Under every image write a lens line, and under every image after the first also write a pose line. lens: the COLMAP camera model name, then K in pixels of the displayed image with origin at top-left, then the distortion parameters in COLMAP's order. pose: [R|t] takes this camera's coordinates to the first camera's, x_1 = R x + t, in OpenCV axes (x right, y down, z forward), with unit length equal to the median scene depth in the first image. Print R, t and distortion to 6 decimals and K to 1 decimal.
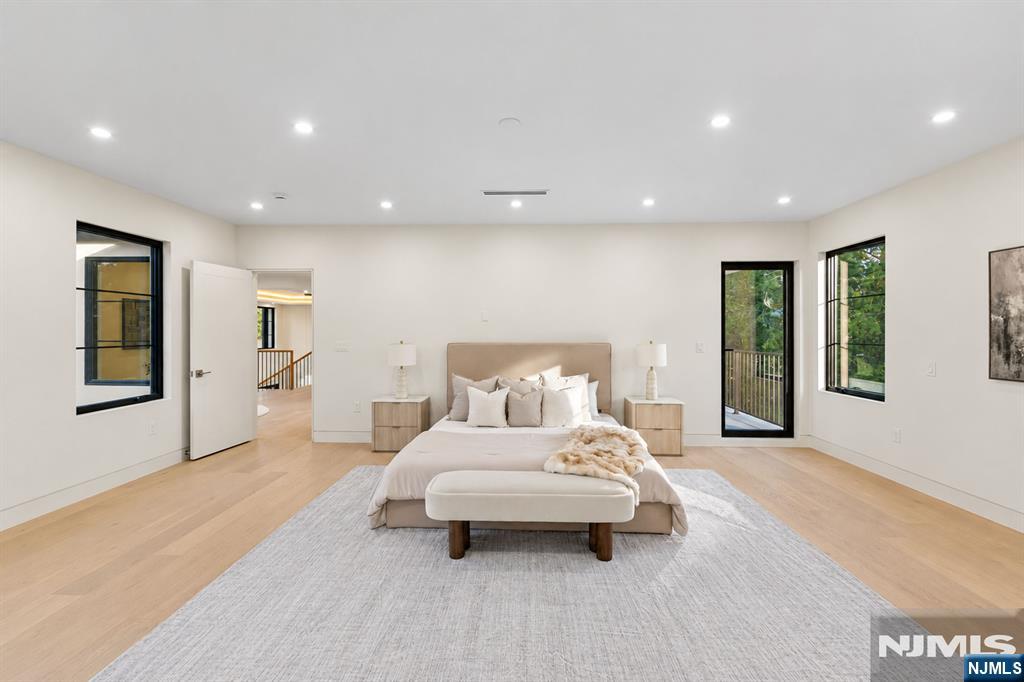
lens RADIAL K [[403.8, 0, 510.1], [0, 403.8, 336.7], [0, 0, 1]] dist [-0.005643, -0.000193]
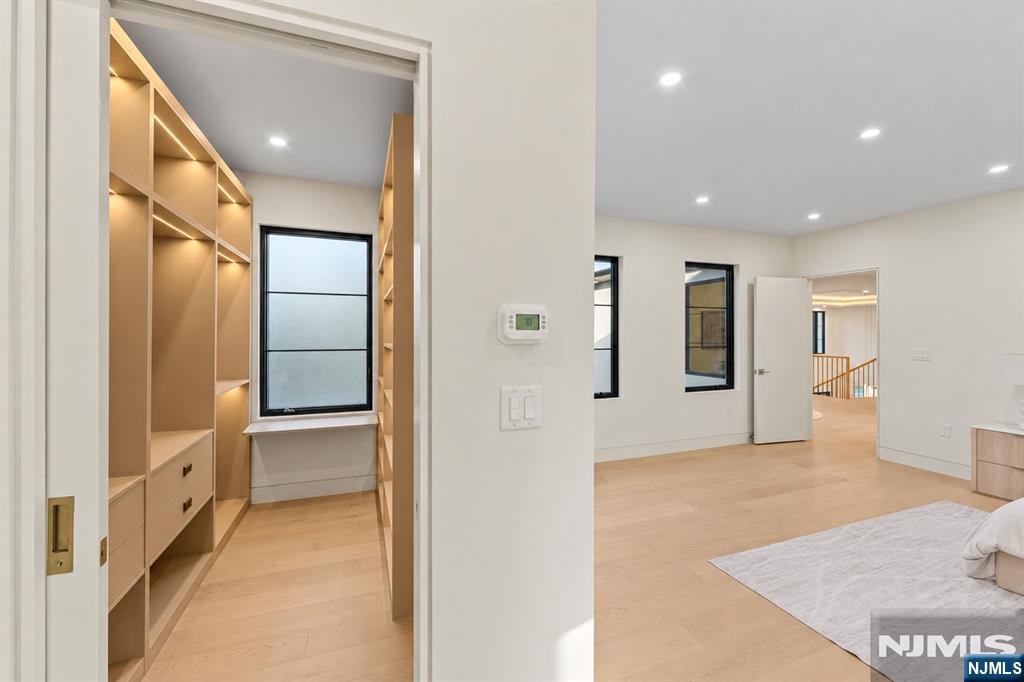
lens RADIAL K [[403.8, 0, 510.1], [0, 403.8, 336.7], [0, 0, 1]] dist [-0.005643, -0.000193]
pose [[0.373682, -0.001768, -0.927555, 0.038775], [-0.010045, 0.999932, -0.005953, 0.003707], [0.927502, 0.011542, 0.373639, -0.109426]]
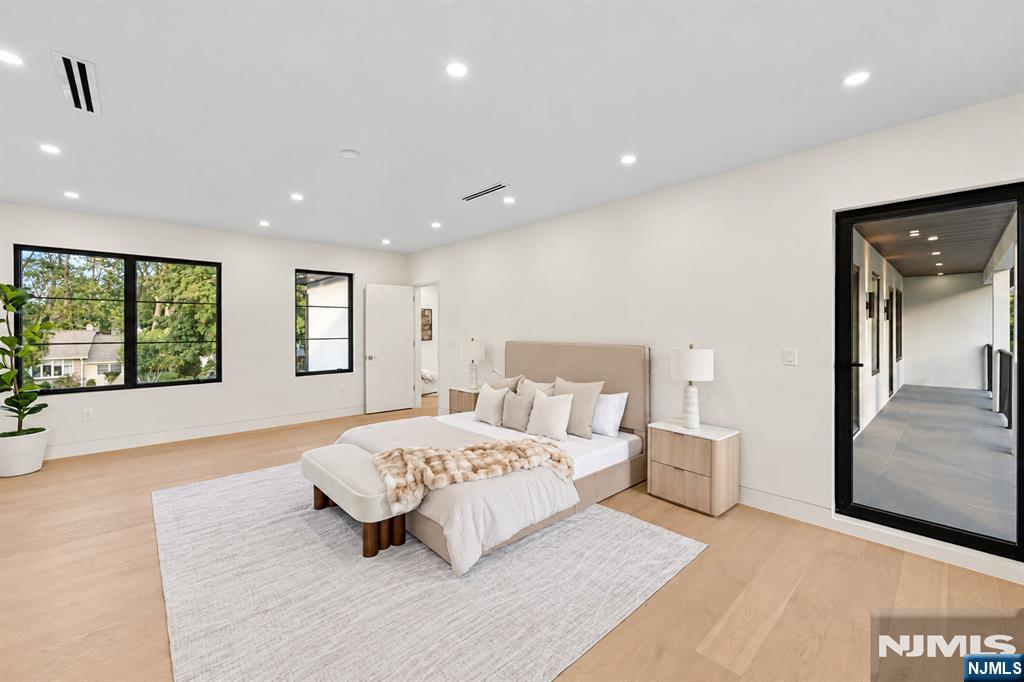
lens RADIAL K [[414.4, 0, 511.3], [0, 414.4, 328.4], [0, 0, 1]] dist [-0.000931, -0.000038]
pose [[0.704164, 0.000690, -0.710037, 0.656833], [-0.006541, 0.999963, -0.005515, -0.011416], [0.710008, 0.008528, 0.704142, 0.270496]]
